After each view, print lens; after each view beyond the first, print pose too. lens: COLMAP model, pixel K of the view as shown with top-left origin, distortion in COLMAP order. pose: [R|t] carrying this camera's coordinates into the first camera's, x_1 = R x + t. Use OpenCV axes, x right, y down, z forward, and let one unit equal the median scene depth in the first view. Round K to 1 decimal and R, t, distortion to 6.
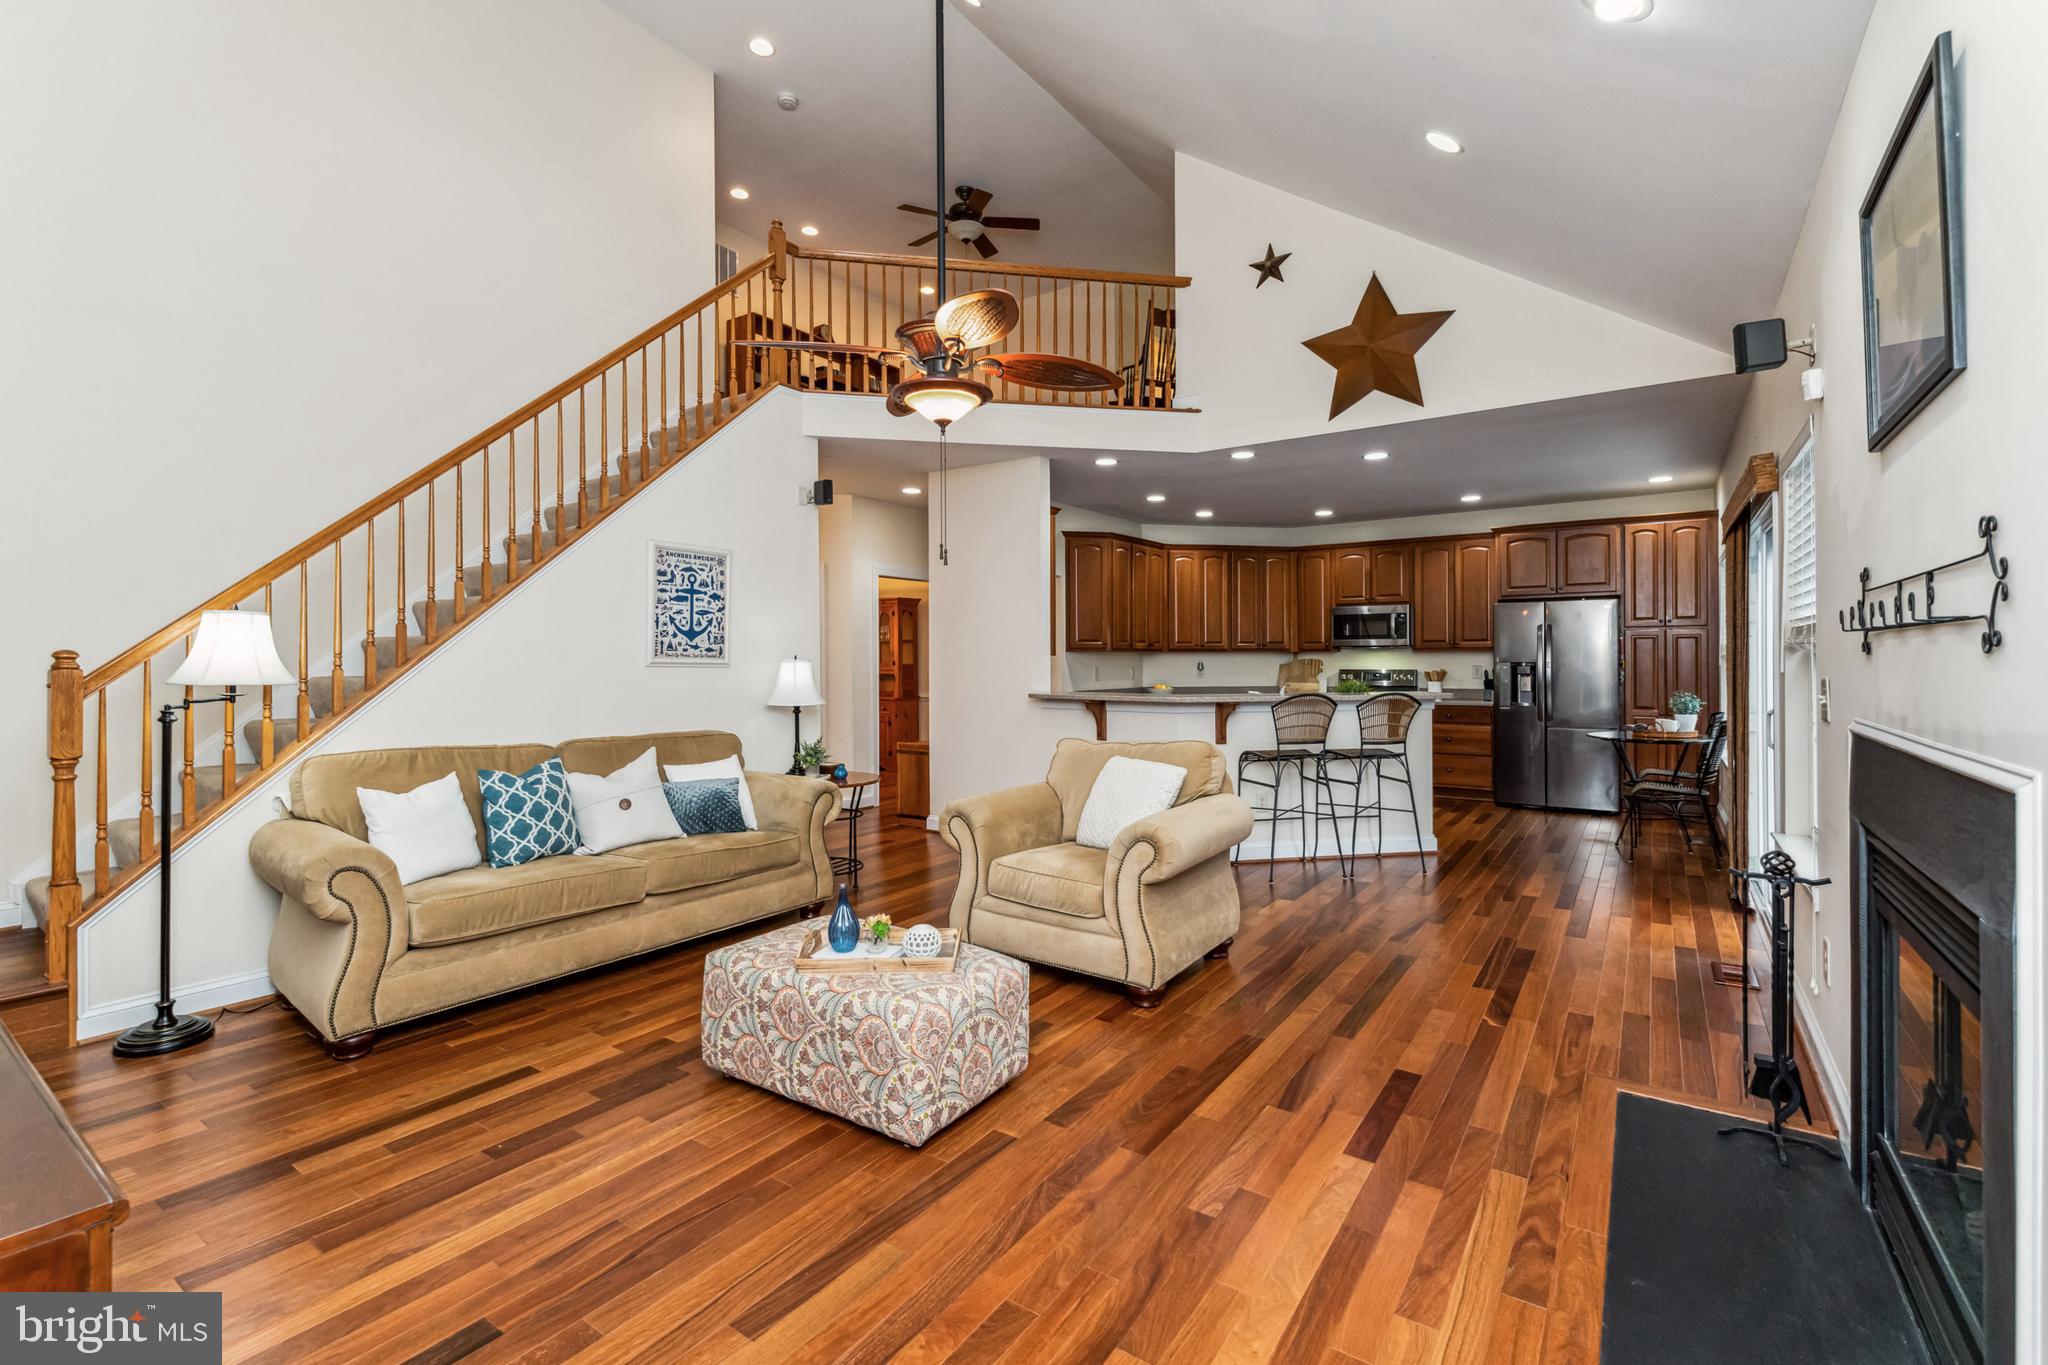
lens RADIAL K [[900.6, 0, 1021.6], [0, 900.6, 664.6], [0, 0, 1]] dist [-0.000364, -0.000107]
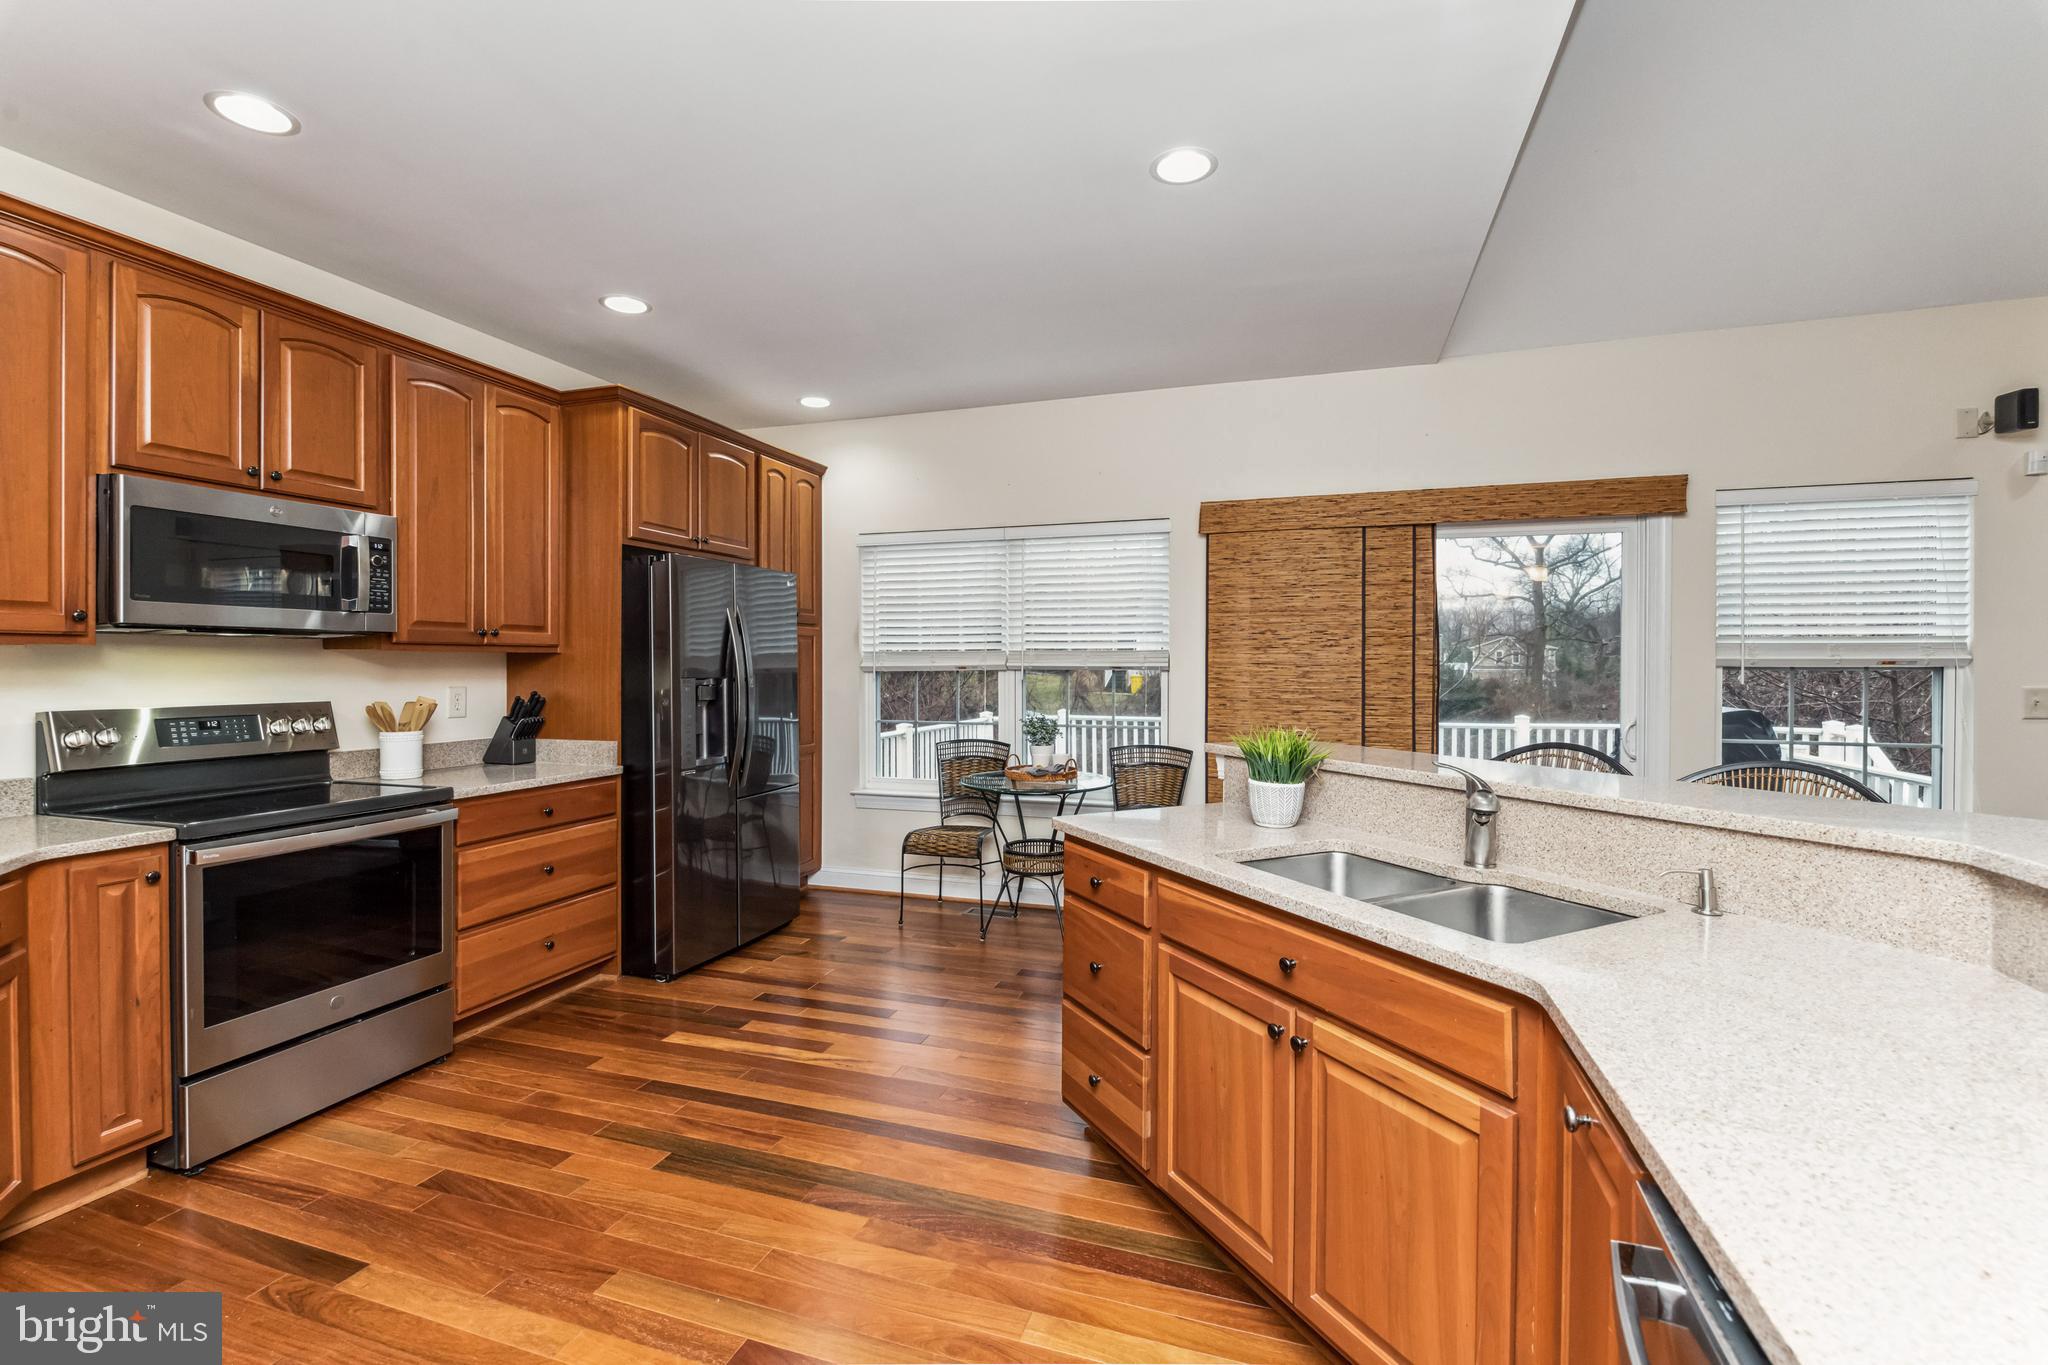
lens RADIAL K [[900.6, 0, 1036.2], [0, 900.6, 666.9], [0, 0, 1]] dist [-0.000364, -0.000107]
pose [[-0.296413, -0.003180, 0.955055, 0.030449], [0.002256, 0.999989, 0.004030, -0.015862], [-0.955057, 0.003349, -0.296403, 1.467931]]
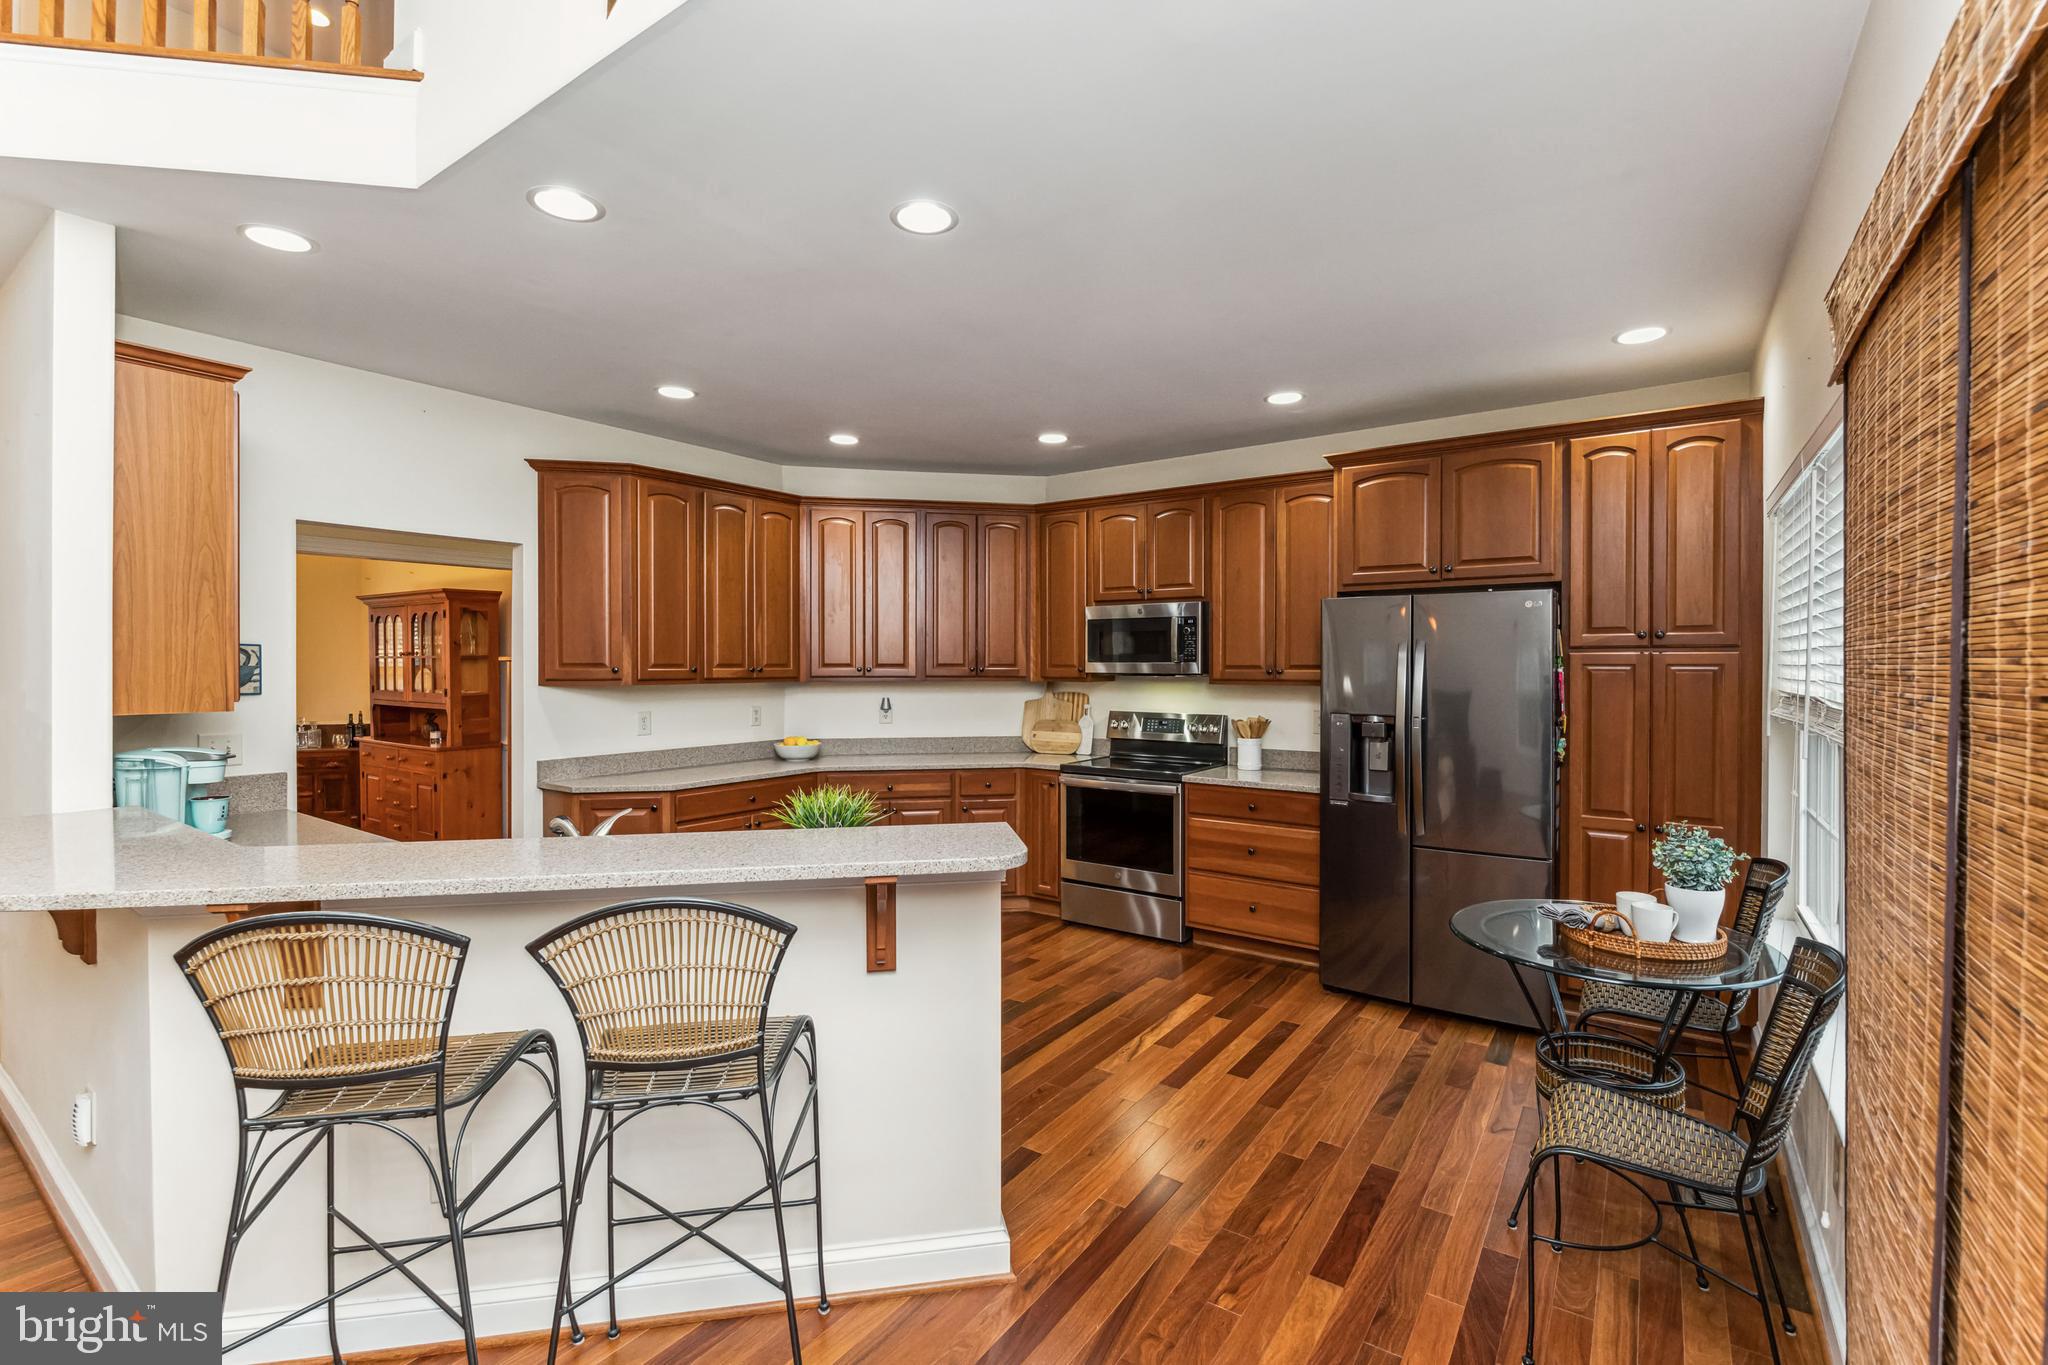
lens RADIAL K [[900.6, 0, 1026.7], [0, 900.6, 670.5], [0, 0, 1]] dist [-0.000364, -0.000107]
pose [[0.999990, 0.004250, 0.001604, 0.543868], [-0.004255, 0.999987, 0.002944, -0.042436], [-0.001591, -0.002951, 0.999994, 0.742046]]
